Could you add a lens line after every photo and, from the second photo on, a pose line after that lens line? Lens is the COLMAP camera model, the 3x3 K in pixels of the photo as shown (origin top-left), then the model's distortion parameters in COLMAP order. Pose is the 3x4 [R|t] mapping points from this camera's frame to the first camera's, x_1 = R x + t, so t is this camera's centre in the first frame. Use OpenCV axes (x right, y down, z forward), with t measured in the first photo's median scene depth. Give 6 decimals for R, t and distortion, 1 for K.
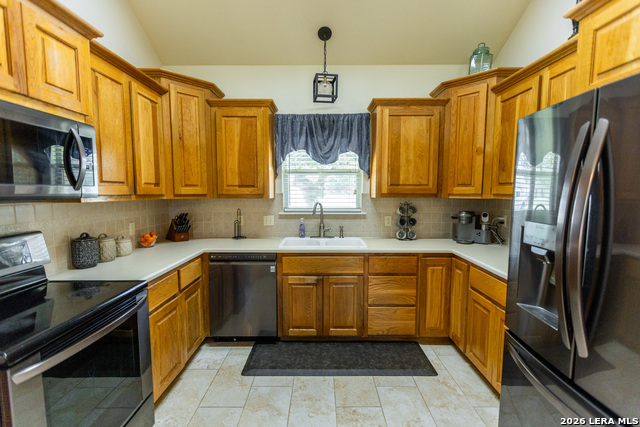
lens RADIAL K [[291.2, 0, 321.4], [0, 291.2, 214.9], [0, 0, 1]] dist [0.002589, 0.000638]
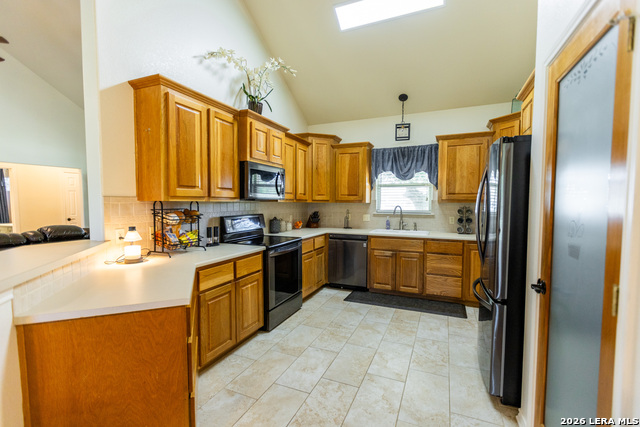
lens RADIAL K [[291.2, 0, 320.4], [0, 291.2, 214.8], [0, 0, 1]] dist [0.002589, 0.000638]
pose [[0.917839, 0.020940, -0.396401, 0.245495], [-0.037125, 0.998759, -0.033200, 0.077068], [0.395214, 0.045189, 0.917477, -0.601961]]
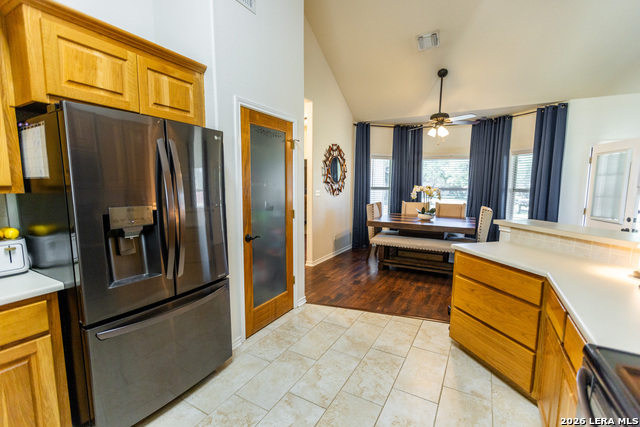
lens RADIAL K [[291.2, 0, 319.8], [0, 291.2, 216.8], [0, 0, 1]] dist [0.002589, 0.000638]
pose [[-0.870429, -0.062339, 0.488331, -0.258109], [0.037270, 0.980759, 0.191632, -0.064512], [-0.490881, 0.185002, -0.851358, 0.781799]]
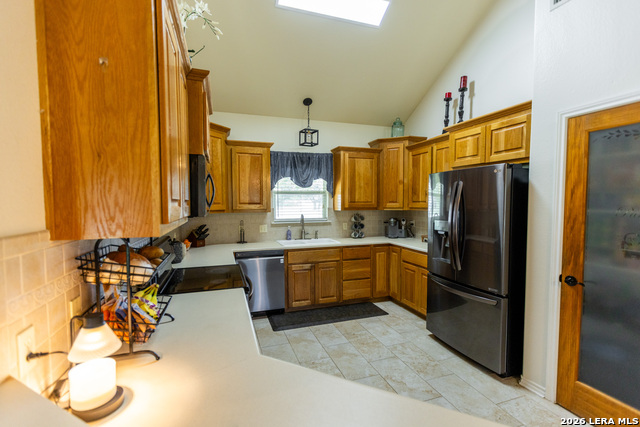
lens RADIAL K [[291.2, 0, 321.6], [0, 291.2, 215.1], [0, 0, 1]] dist [0.002589, 0.000638]
pose [[0.944712, -0.019204, 0.327338, -0.437335], [0.033048, 0.998777, -0.036784, 0.018681], [-0.326231, 0.045568, 0.944191, -0.425516]]
